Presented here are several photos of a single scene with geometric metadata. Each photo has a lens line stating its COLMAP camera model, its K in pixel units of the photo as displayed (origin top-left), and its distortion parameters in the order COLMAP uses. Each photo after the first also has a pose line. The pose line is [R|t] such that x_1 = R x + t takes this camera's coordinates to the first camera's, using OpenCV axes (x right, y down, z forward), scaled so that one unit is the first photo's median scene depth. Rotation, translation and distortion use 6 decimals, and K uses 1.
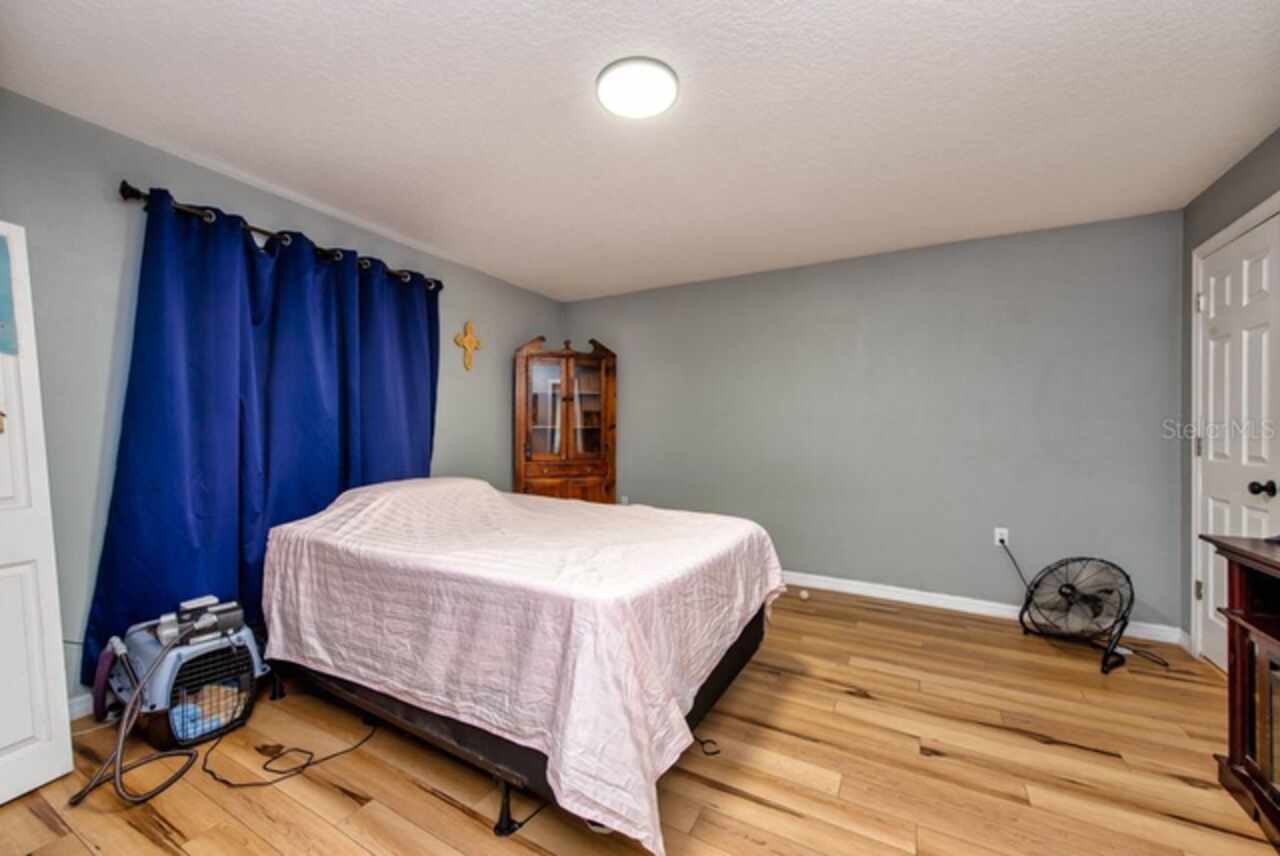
lens RADIAL K [[517.0, 0, 636.4], [0, 517.0, 433.5], [0, 0, 1]] dist [0.001939, 0.000090]
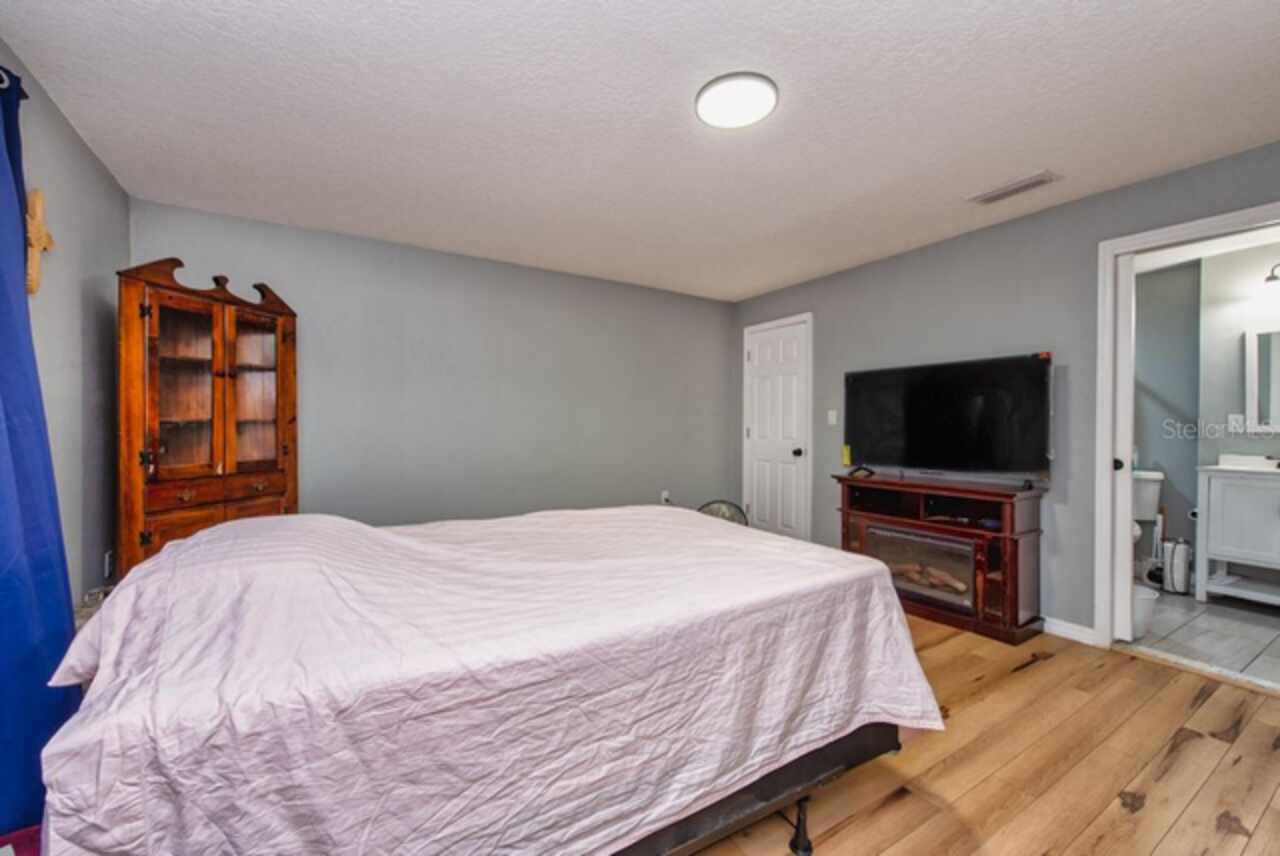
lens RADIAL K [[505.5, 0, 640.0], [0, 505.5, 428.0], [0, 0, 1]] dist [0.015216, -0.000055]
pose [[0.472432, -0.014390, 0.881250, -0.457340], [0.003199, 0.999888, 0.014612, -0.011043], [-0.881361, -0.004084, 0.472425, 0.306285]]
